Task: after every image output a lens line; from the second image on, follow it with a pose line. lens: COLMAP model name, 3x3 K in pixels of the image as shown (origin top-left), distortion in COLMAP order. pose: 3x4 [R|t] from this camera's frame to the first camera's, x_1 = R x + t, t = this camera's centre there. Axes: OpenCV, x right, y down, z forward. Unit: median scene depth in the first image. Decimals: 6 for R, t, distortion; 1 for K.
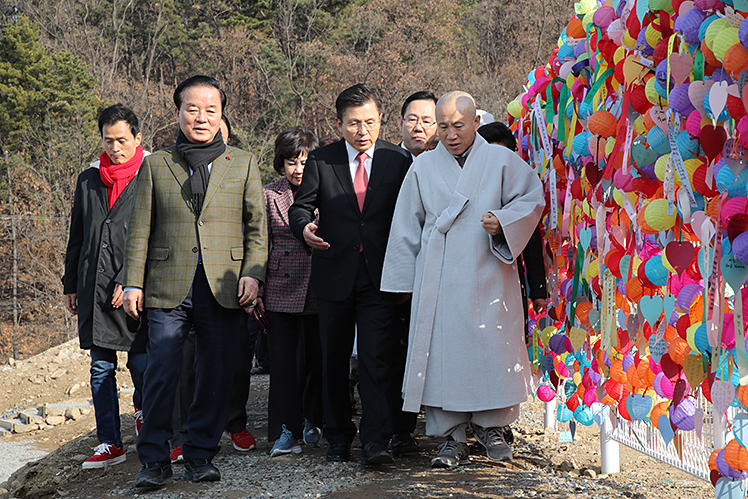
lens RADIAL K [[1619.3, 0, 371.1], [0, 1619.3, 245.1], [0, 0, 1]] dist [0.246803, 0.000000]
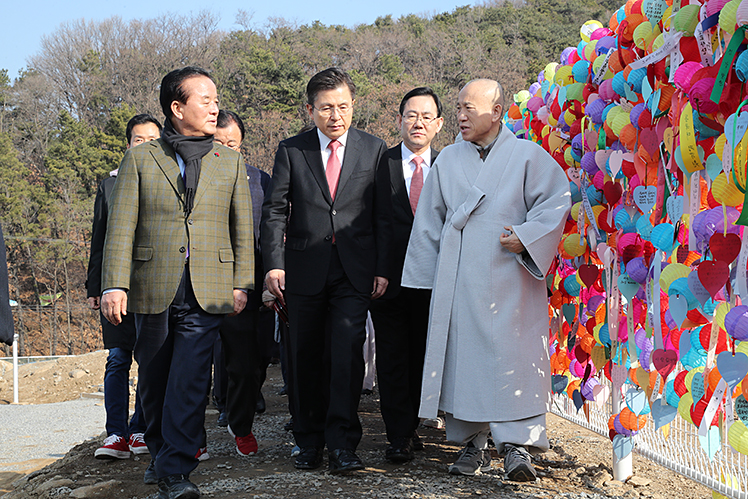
lens RADIAL K [[1734.6, 0, 375.0], [0, 1734.6, 251.2], [0, 0, 1]] dist [-0.008399, 0.000000]
pose [[0.999781, 0.009666, 0.018574, -0.020005], [-0.009799, 0.999927, 0.007037, -0.022184], [-0.018504, -0.007217, 0.999803, -0.470082]]
